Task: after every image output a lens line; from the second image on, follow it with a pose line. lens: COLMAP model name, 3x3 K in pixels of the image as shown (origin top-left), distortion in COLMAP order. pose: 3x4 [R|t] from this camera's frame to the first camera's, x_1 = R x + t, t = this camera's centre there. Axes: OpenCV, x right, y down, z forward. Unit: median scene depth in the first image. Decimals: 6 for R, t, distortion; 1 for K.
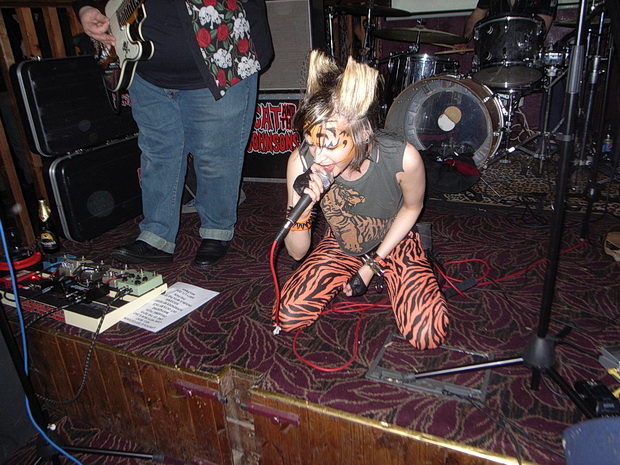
lens RADIAL K [[505.7, 0, 324.1], [0, 505.7, 231.1], [0, 0, 1]] dist [-0.048615, 0.027884]
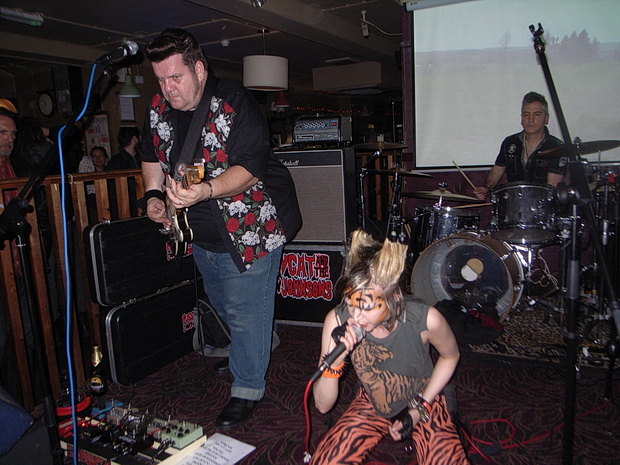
lens RADIAL K [[505.7, 0, 324.1], [0, 505.7, 231.1], [0, 0, 1]] dist [-0.048615, 0.027884]
pose [[0.998567, 0.013169, -0.051866, -0.015057], [-0.024623, 0.973618, -0.226852, -0.078626], [0.047510, 0.227804, 0.972547, -0.108397]]
